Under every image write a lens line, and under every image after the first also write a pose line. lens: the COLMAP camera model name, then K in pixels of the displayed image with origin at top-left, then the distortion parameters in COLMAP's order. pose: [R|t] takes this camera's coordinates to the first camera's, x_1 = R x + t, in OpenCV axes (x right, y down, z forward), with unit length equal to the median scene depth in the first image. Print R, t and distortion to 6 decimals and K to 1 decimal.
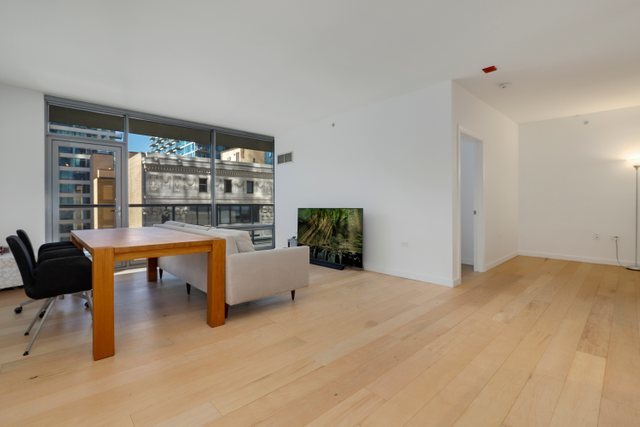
lens RADIAL K [[292.4, 0, 324.4], [0, 292.4, 208.3], [0, 0, 1]] dist [-0.029044, 0.012283]
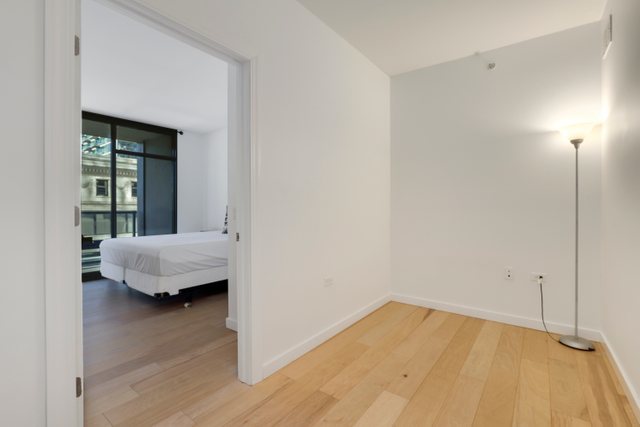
lens RADIAL K [[292.4, 0, 324.4], [0, 292.4, 208.3], [0, 0, 1]] dist [-0.029044, 0.012283]
pose [[0.984888, -0.006560, 0.173066, 0.441766], [0.009170, 0.999856, -0.014290, -0.015214], [-0.172948, 0.015661, 0.984807, 0.450352]]
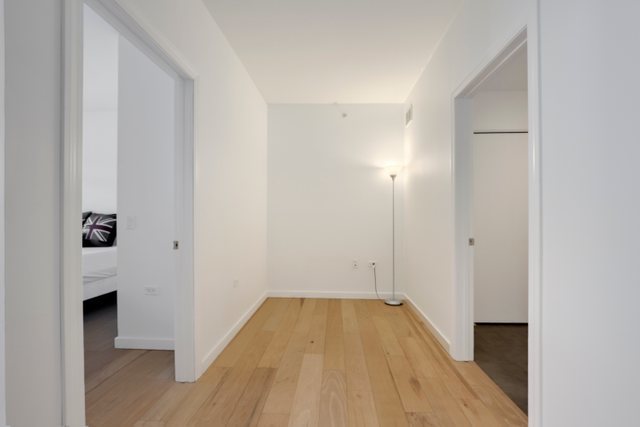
lens RADIAL K [[292.4, 0, 324.4], [0, 292.4, 208.3], [0, 0, 1]] dist [-0.029044, 0.012283]
pose [[0.717501, 0.020070, 0.696268, 0.296072], [0.008206, 0.999272, -0.037260, -0.015691], [-0.696509, 0.032447, 0.716814, 0.425896]]
